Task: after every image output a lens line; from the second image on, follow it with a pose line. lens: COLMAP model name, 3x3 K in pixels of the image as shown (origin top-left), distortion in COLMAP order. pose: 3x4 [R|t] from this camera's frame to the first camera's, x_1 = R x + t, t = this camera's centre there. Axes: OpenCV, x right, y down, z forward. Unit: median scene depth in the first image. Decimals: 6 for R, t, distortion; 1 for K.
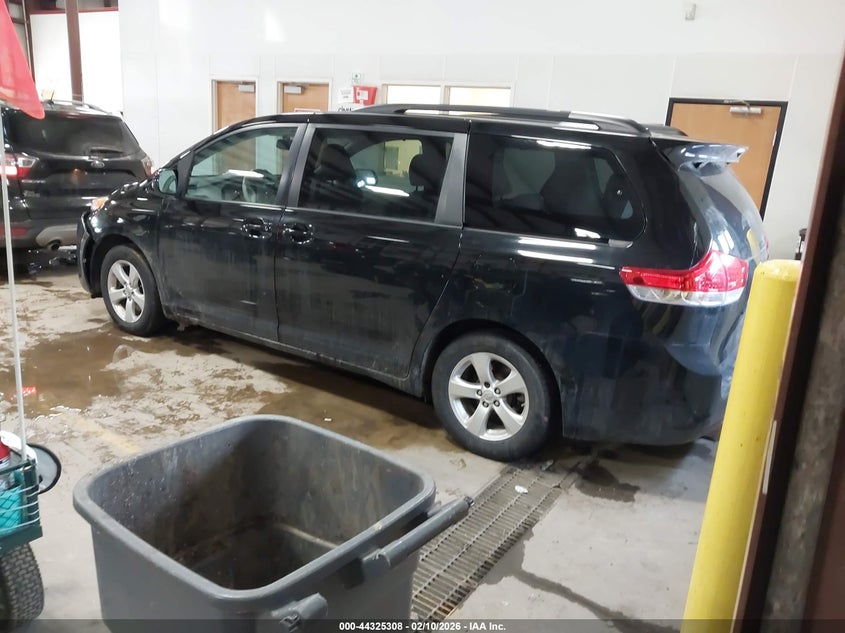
lens RADIAL K [[675.6, 0, 422.5], [0, 675.6, 316.5], [0, 0, 1]] dist [-0.002379, -0.002738]
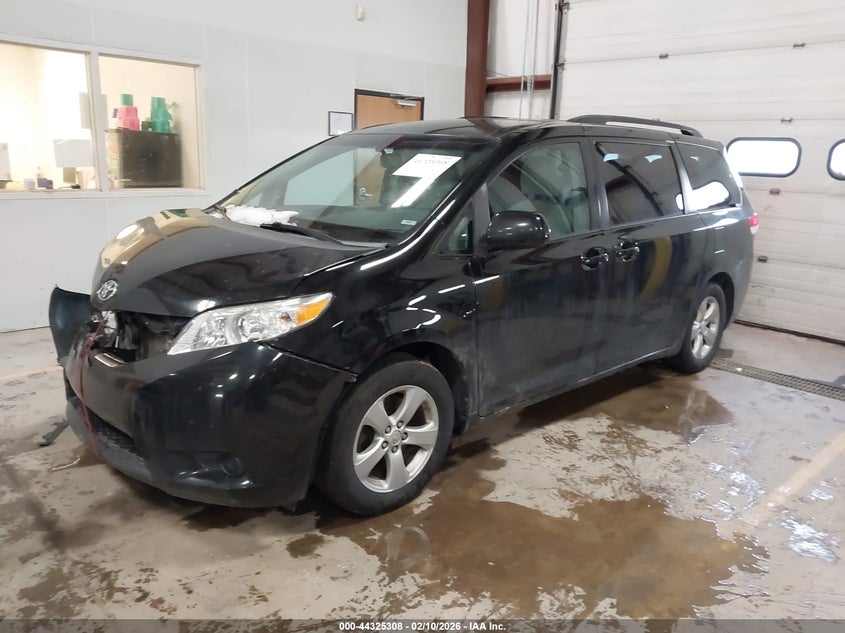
lens RADIAL K [[675.6, 0, 422.5], [0, 675.6, 316.5], [0, 0, 1]] dist [-0.002379, -0.002738]
pose [[0.212499, -0.293277, 0.932112, -1.058832], [0.226500, 0.942702, 0.244972, -0.304917], [-0.950548, 0.159067, 0.266750, 0.920118]]
